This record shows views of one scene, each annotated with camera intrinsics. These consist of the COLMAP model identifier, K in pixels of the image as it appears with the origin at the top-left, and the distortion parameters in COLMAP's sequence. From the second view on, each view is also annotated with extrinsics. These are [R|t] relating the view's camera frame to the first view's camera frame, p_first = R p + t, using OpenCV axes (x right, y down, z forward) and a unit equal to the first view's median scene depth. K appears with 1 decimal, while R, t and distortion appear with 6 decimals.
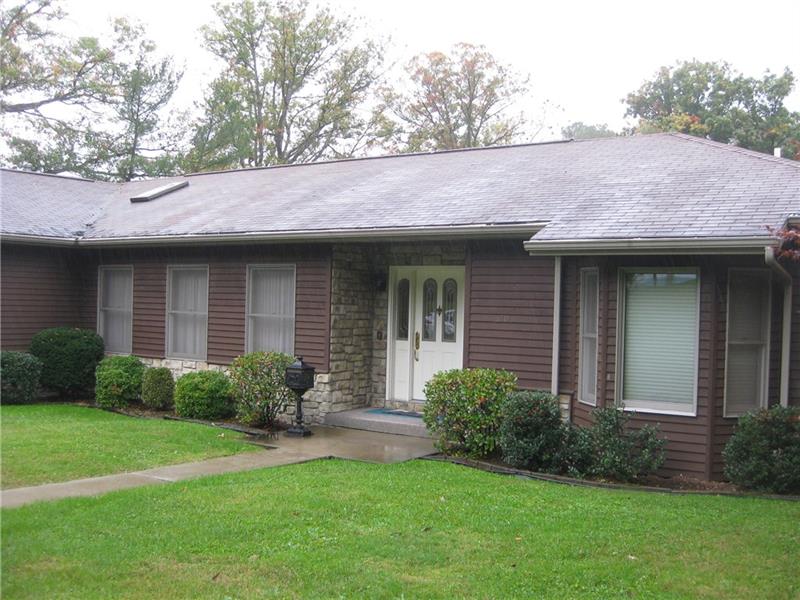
lens RADIAL K [[881.1, 0, 397.5], [0, 881.1, 303.0], [0, 0, 1]] dist [-0.131852, 0.000000]
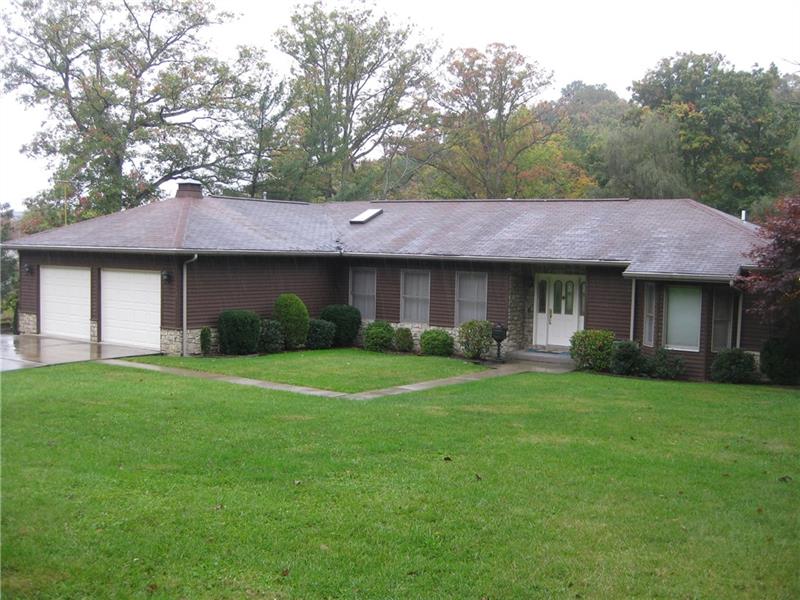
lens RADIAL K [[881.1, 0, 397.6], [0, 881.1, 298.7], [0, 0, 1]] dist [-0.131852, 0.000000]
pose [[0.999952, 0.000471, 0.009822, -0.302977], [-0.001001, 0.998538, 0.054054, -0.084265], [-0.009782, -0.054061, 0.998490, -0.811814]]
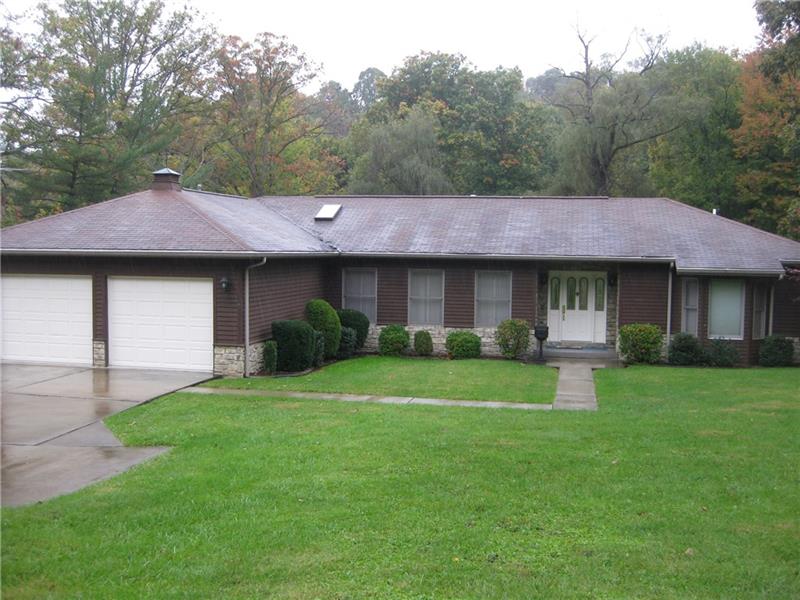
lens RADIAL K [[881.1, 0, 396.5], [0, 881.1, 297.5], [0, 0, 1]] dist [-0.131852, 0.000000]
pose [[0.919338, -0.033649, 0.392028, -0.993414], [0.009502, 0.997945, 0.063373, -0.101207], [-0.393355, -0.054536, 0.917768, -0.565121]]
